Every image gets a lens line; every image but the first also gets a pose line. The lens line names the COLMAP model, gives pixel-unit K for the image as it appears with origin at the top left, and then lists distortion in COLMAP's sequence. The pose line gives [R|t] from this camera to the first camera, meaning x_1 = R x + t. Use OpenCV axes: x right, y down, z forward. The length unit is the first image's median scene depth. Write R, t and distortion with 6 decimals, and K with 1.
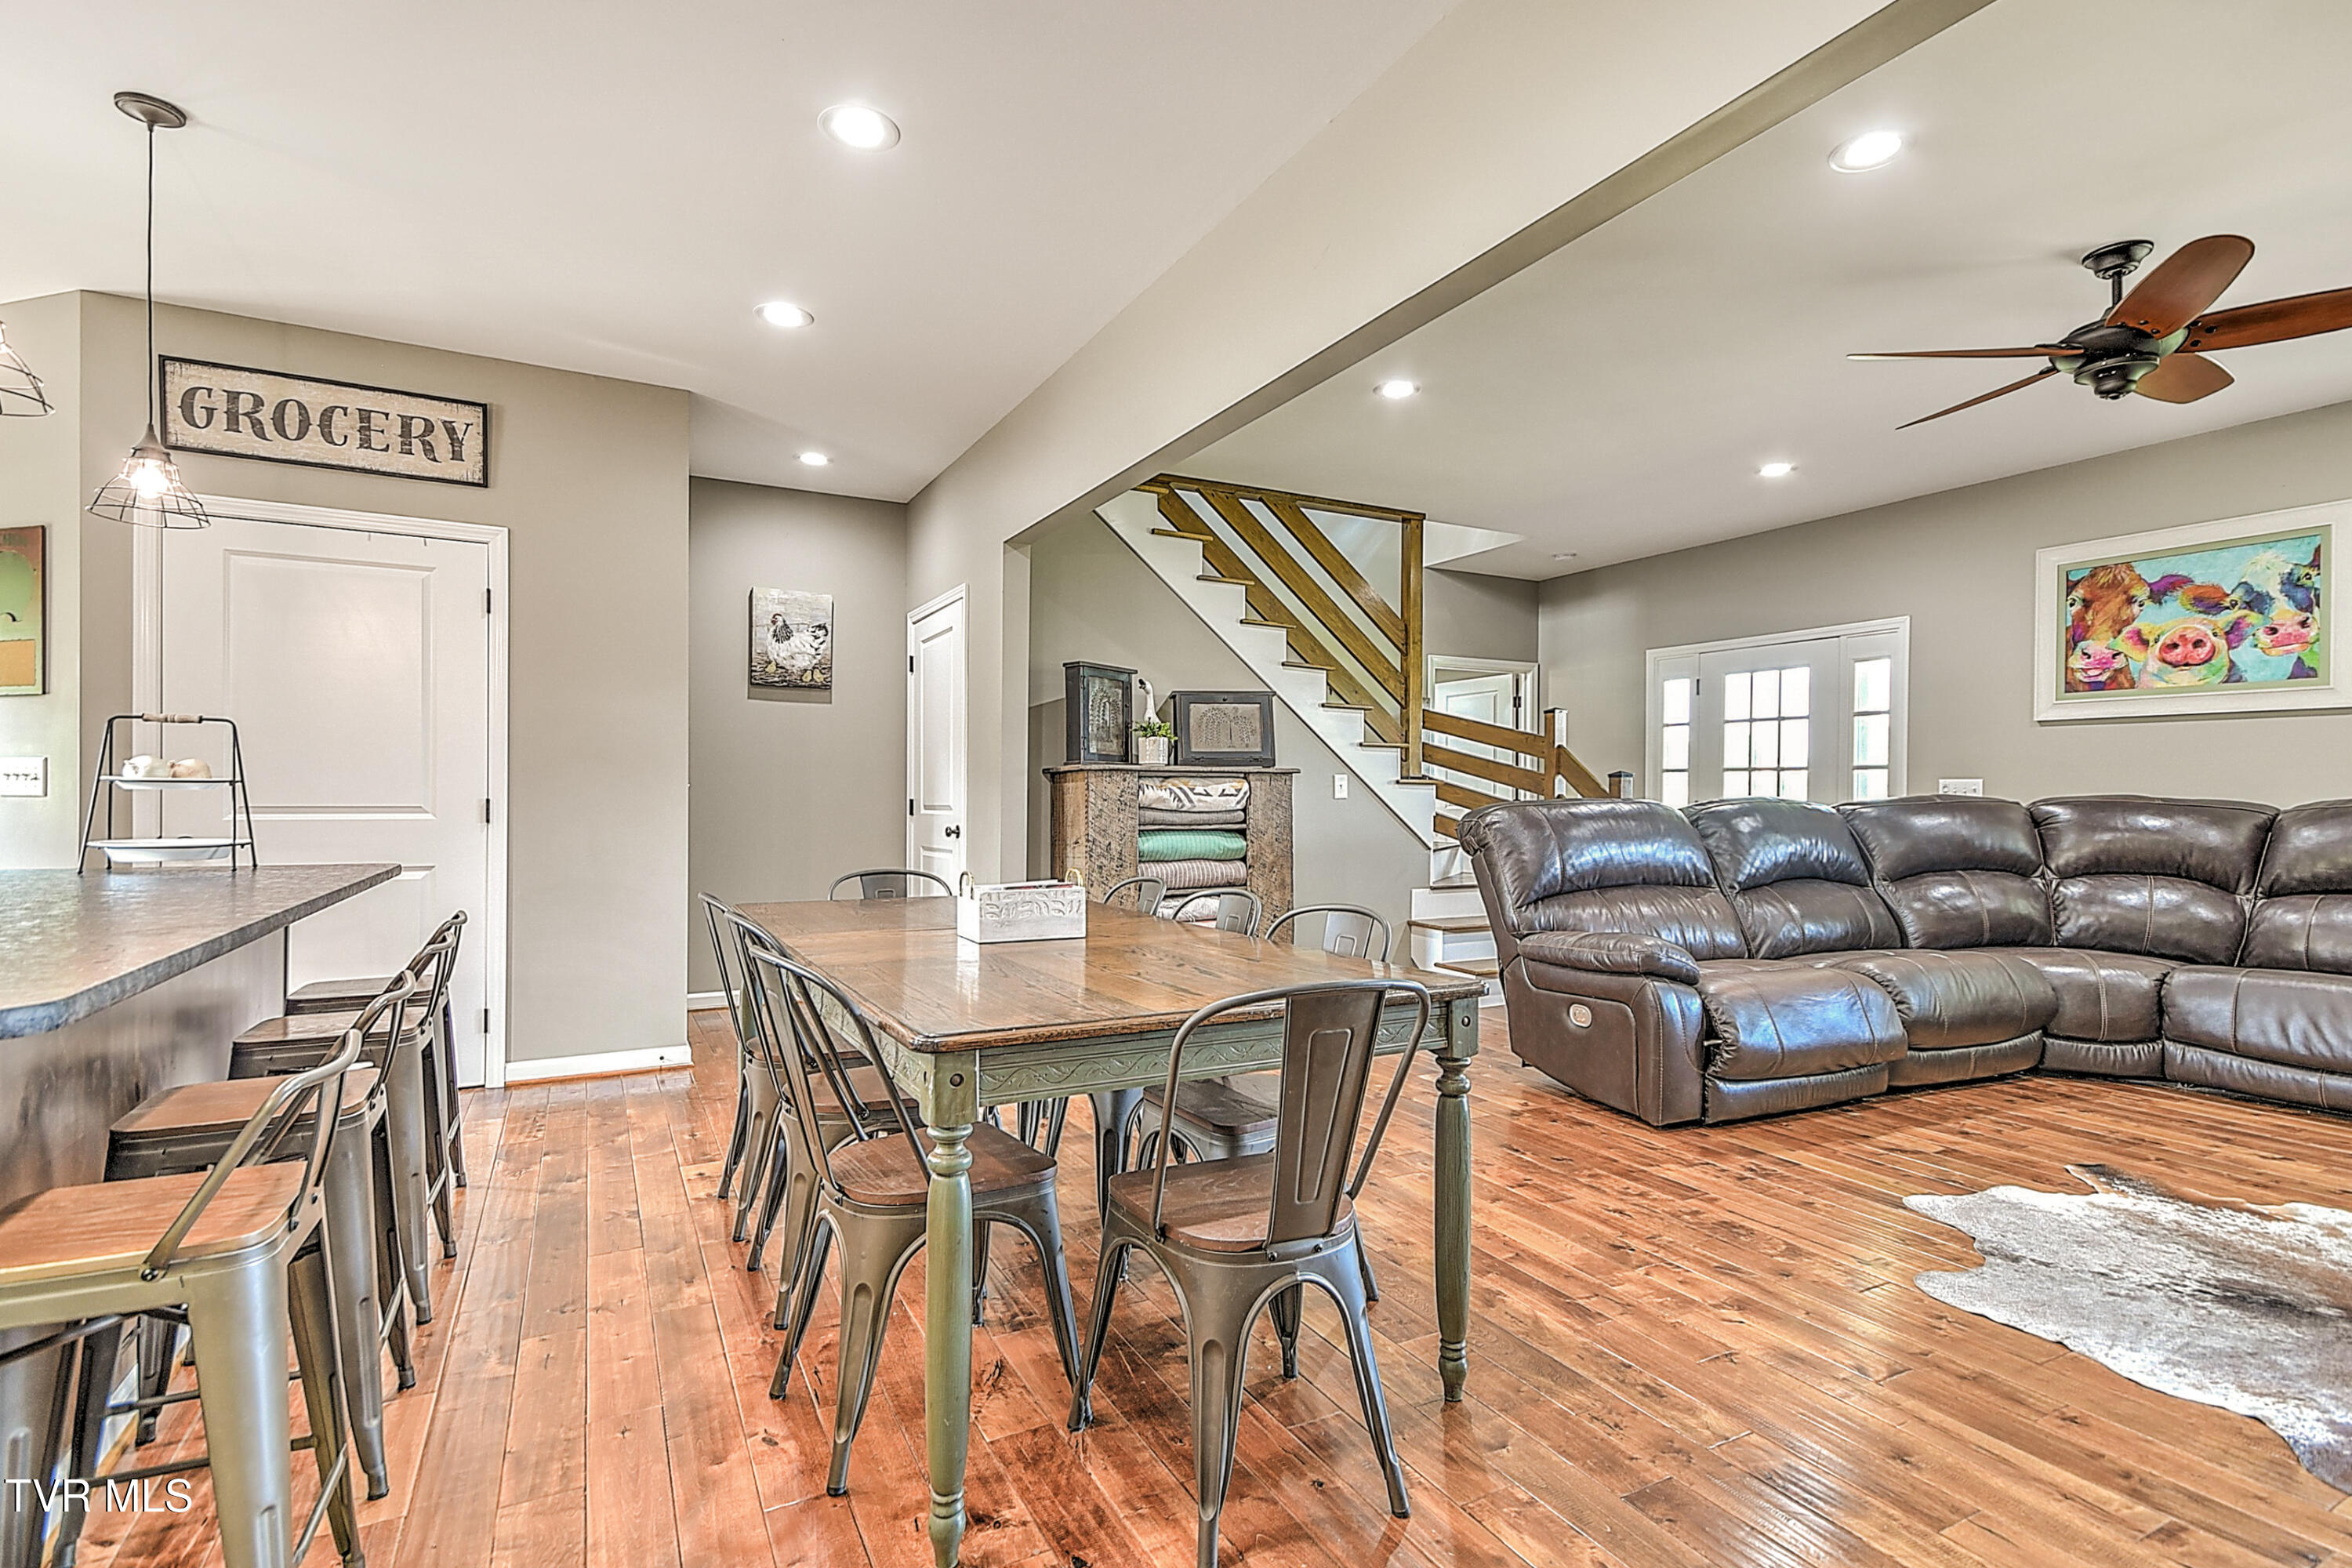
lens RADIAL K [[1123.2, 0, 1165.3], [0, 1123.2, 792.5], [0, 0, 1]] dist [0.025042, -0.003507]
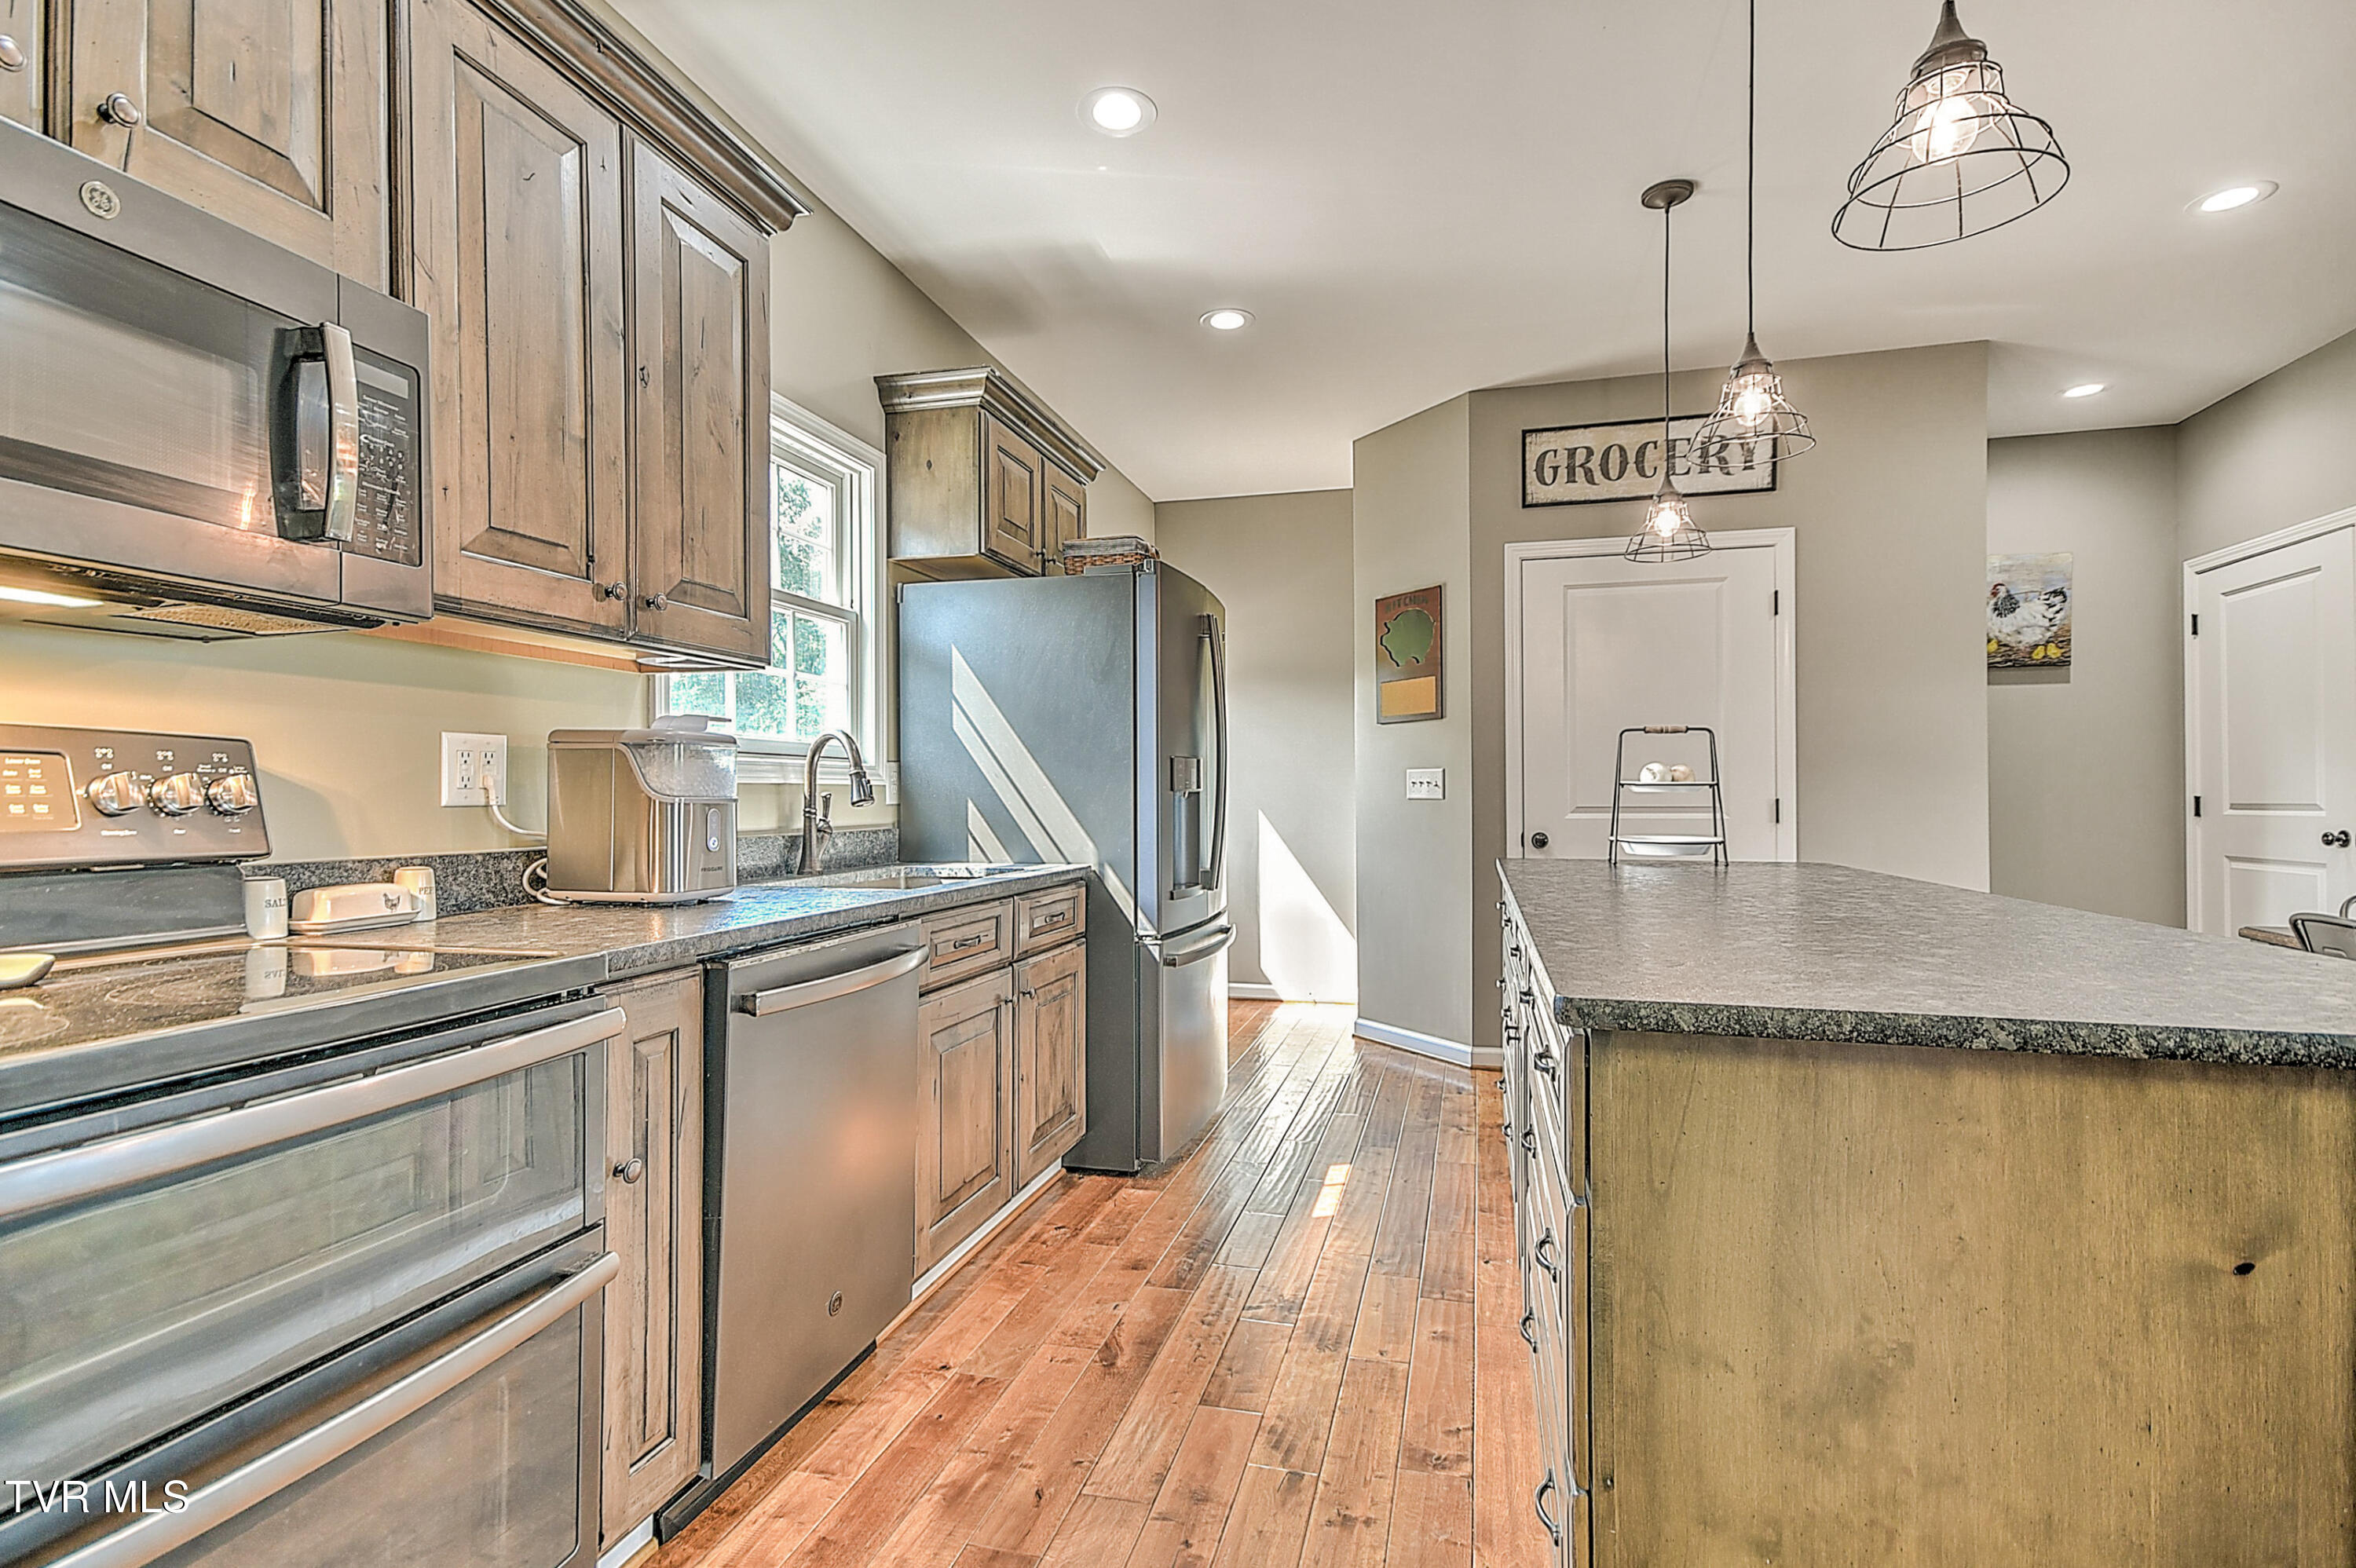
lens RADIAL K [[1125.0, 0, 1171.8], [0, 1125.0, 788.9], [0, 0, 1]] dist [0.025042, -0.003507]
pose [[0.743669, -0.012988, -0.668421, -0.344919], [0.012095, 0.999909, -0.005972, -0.004569], [0.668438, -0.003643, 0.743759, -0.116570]]
